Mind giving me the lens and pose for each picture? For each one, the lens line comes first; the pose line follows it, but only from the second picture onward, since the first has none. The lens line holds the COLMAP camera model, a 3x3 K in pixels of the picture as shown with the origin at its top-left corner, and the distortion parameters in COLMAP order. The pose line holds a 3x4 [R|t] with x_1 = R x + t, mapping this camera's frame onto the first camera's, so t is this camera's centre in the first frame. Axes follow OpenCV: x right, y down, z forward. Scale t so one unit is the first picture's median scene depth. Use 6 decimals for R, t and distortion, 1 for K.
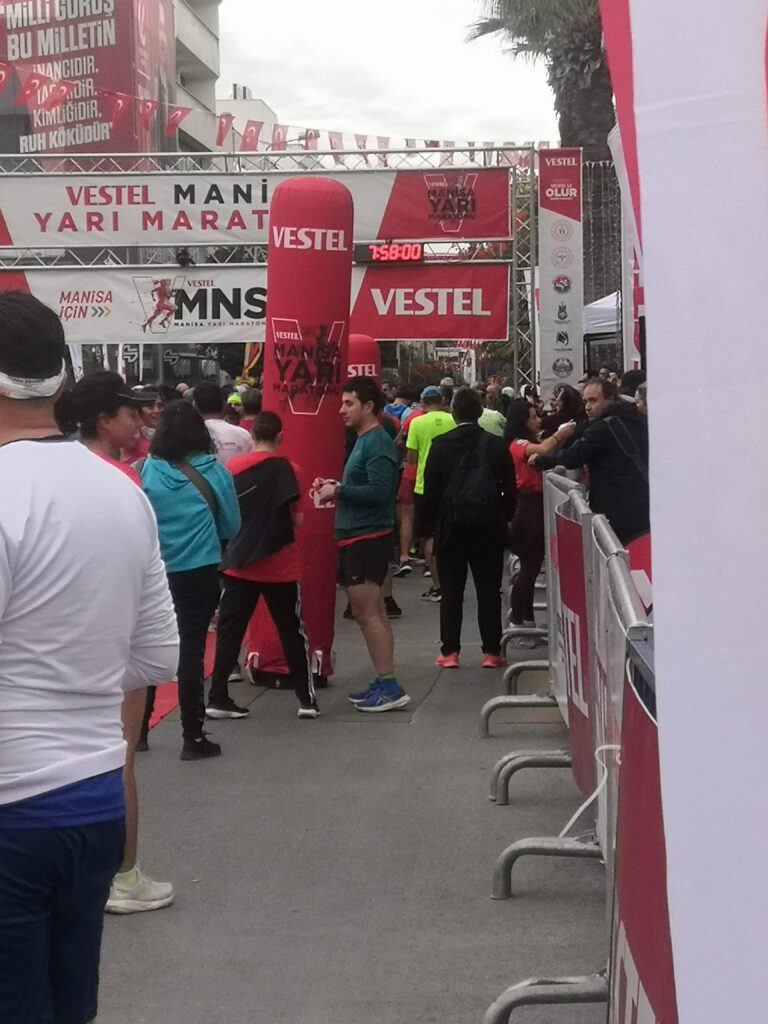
lens RADIAL K [[2646.4, 0, 383.5], [0, 2646.4, 511.8], [0, 0, 1]] dist [0.084220, 0.000000]
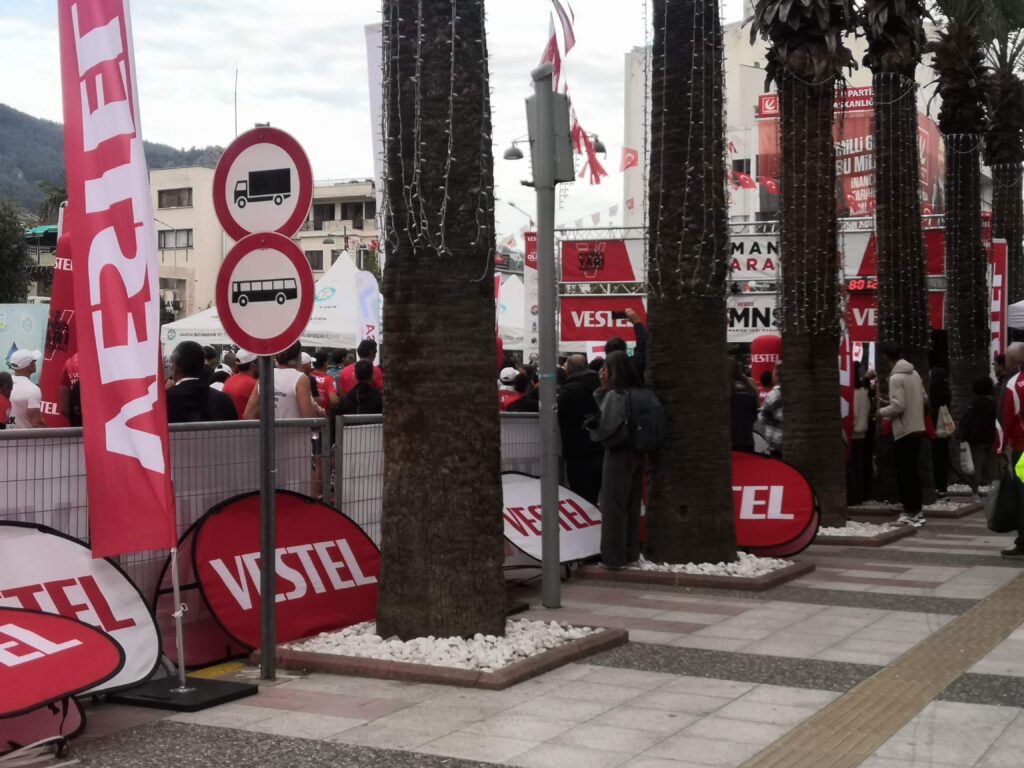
lens RADIAL K [[1592.5, 0, 511.8], [0, 1592.5, 385.2], [0, 0, 1]] dist [-0.060793, 0.000000]
pose [[0.906689, 0.026386, -0.420974, 0.217334], [-0.044267, 0.998482, -0.032759, -0.001073], [0.419471, 0.048338, 0.906481, 0.090750]]
